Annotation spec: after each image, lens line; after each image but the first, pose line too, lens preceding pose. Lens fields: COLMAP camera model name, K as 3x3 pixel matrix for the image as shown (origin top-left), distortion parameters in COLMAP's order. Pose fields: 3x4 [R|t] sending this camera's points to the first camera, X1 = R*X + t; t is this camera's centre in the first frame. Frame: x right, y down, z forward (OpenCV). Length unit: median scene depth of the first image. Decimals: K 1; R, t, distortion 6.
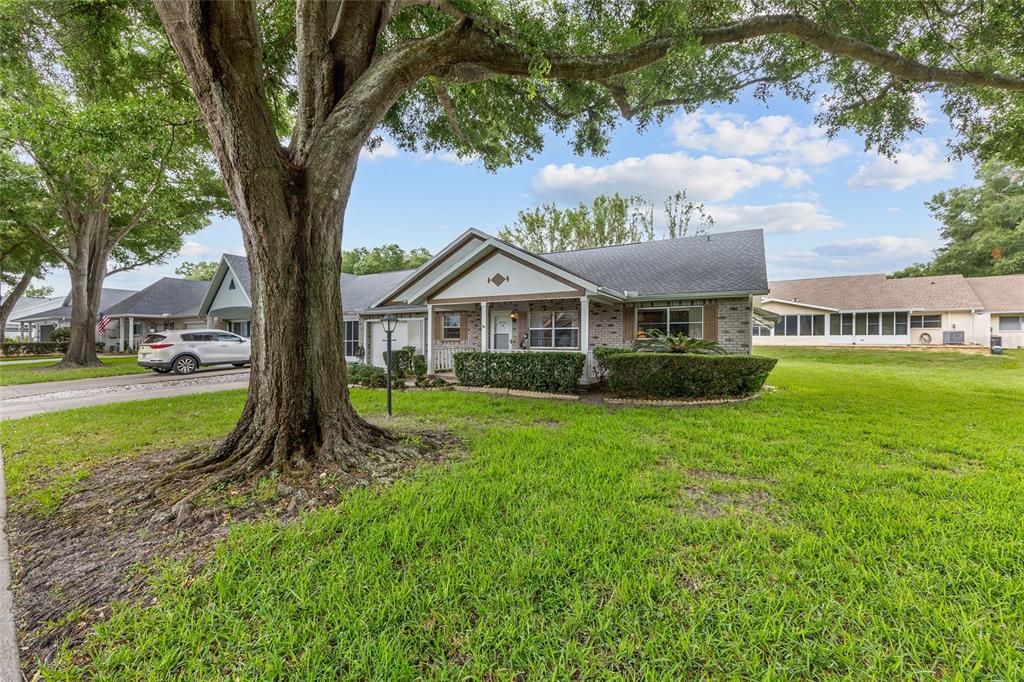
lens RADIAL K [[411.4, 0, 514.4], [0, 411.4, 339.6], [0, 0, 1]] dist [-0.005119, 0.001456]
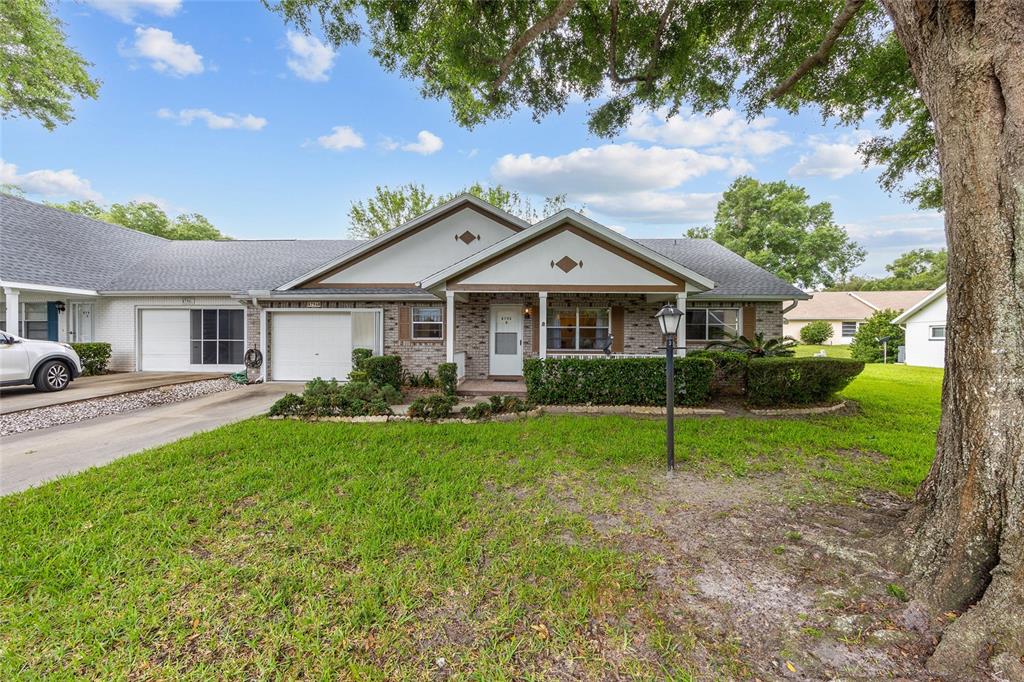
lens RADIAL K [[411.4, 0, 520.4], [0, 411.4, 338.7], [0, 0, 1]] dist [-0.005119, 0.001456]
pose [[0.873679, 0.001051, 0.486501, -0.455228], [-0.004570, 0.999971, 0.006048, -0.008426], [-0.486481, -0.007507, 0.873659, 0.333611]]
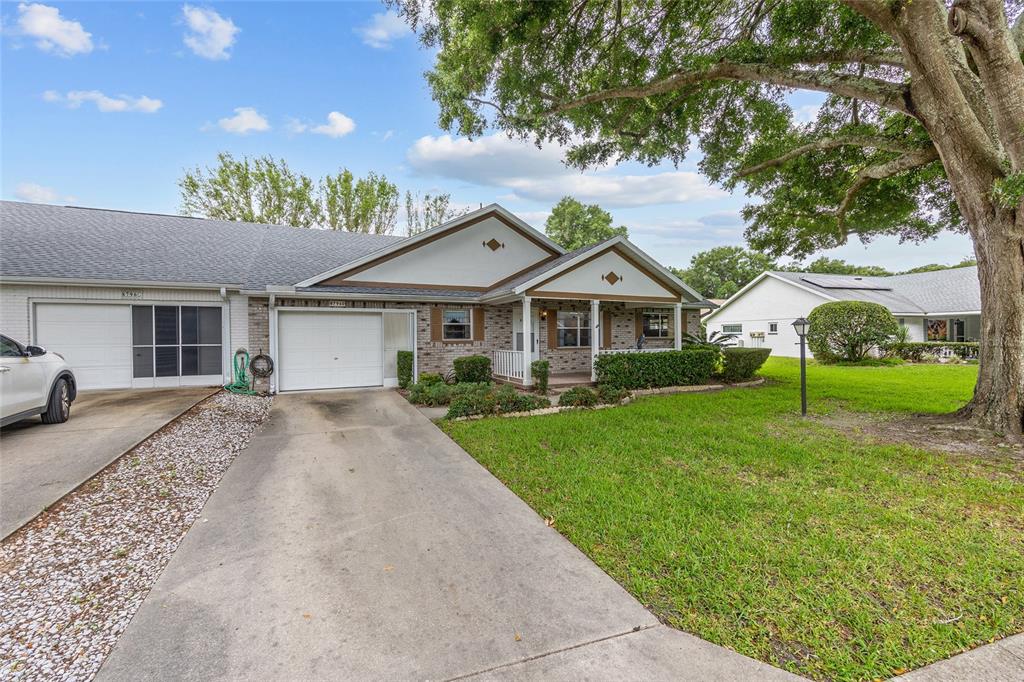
lens RADIAL K [[411.4, 0, 525.9], [0, 411.4, 334.7], [0, 0, 1]] dist [-0.005119, 0.001456]
pose [[0.567660, -0.005382, 0.823246, -0.879532], [0.004724, 0.999983, 0.003280, -0.015087], [-0.823250, 0.002027, 0.567676, 0.568512]]
